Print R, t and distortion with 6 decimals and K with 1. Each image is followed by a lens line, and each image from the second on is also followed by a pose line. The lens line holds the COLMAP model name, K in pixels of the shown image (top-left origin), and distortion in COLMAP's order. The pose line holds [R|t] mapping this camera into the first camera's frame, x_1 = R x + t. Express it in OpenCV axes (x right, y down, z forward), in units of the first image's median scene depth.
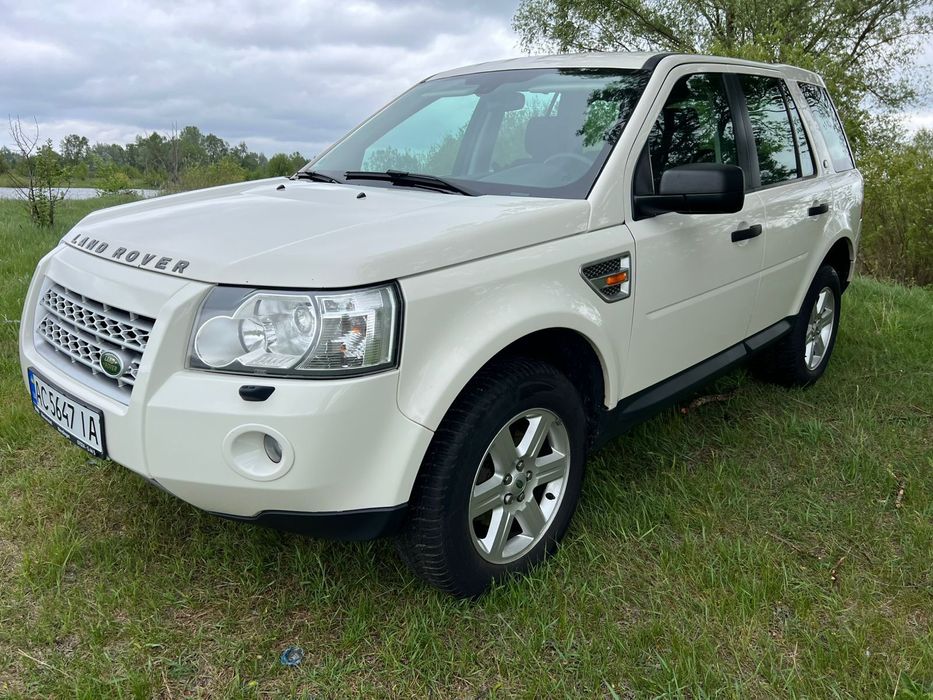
lens RADIAL K [[718.8, 0, 466.5], [0, 718.8, 350.0], [0, 0, 1]] dist [0.056019, -0.055030]
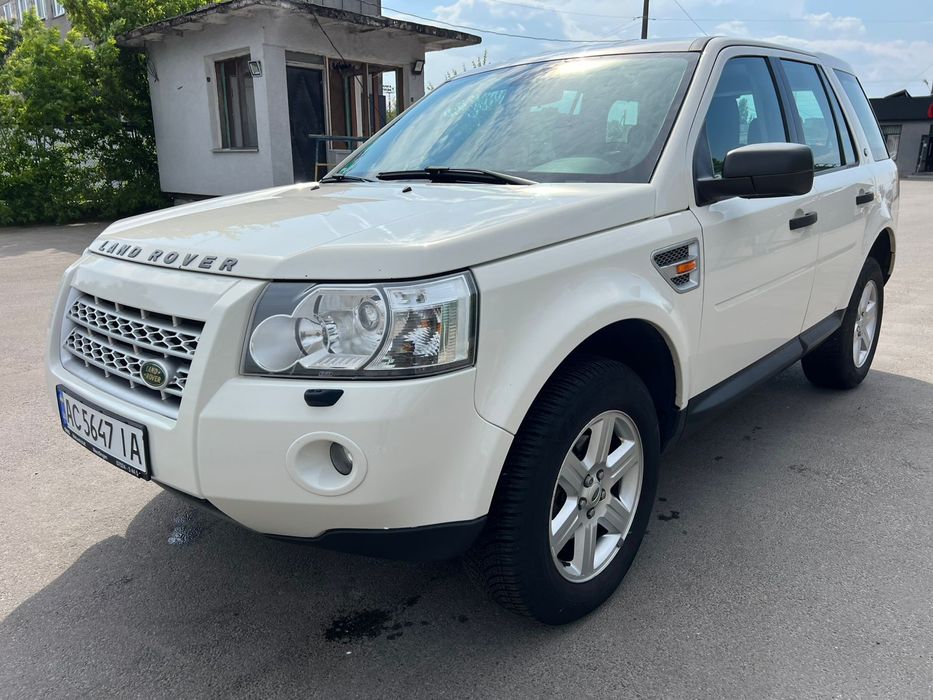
lens RADIAL K [[718.8, 0, 466.5], [0, 718.8, 350.0], [0, 0, 1]] dist [0.056019, -0.055030]
pose [[0.999309, -0.036796, 0.005211, -0.096207], [0.036934, 0.998888, -0.029313, 0.028222], [-0.004127, 0.029485, 0.999557, 0.085120]]
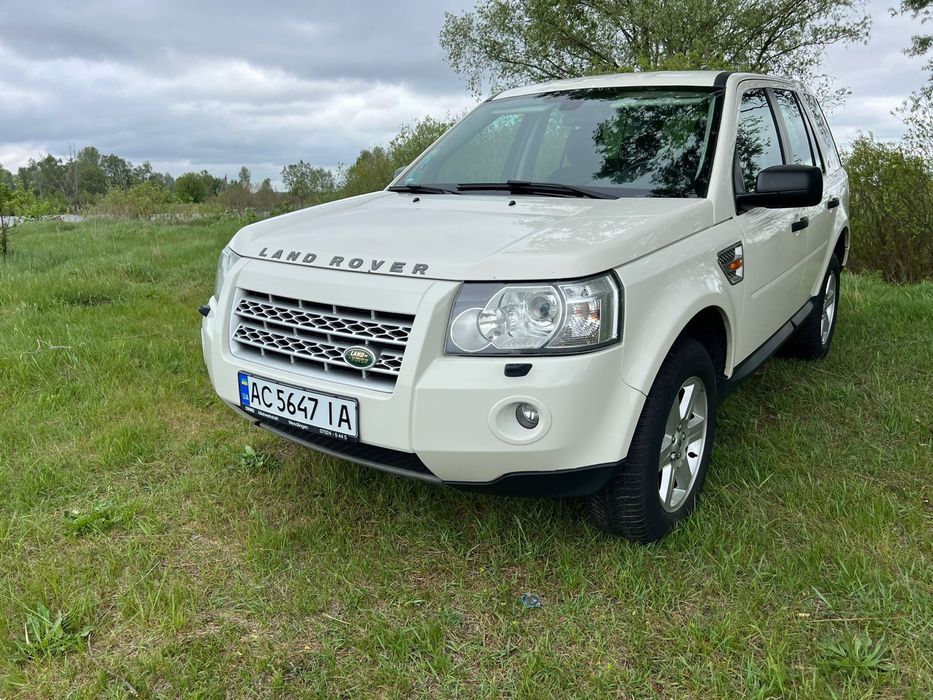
lens RADIAL K [[718.8, 0, 466.5], [0, 718.8, 350.0], [0, 0, 1]] dist [0.056019, -0.055030]
pose [[0.990880, -0.061815, 0.119733, -0.432324], [0.063683, 0.997900, -0.011829, 0.029676], [-0.118750, 0.019346, 0.992736, -0.131678]]
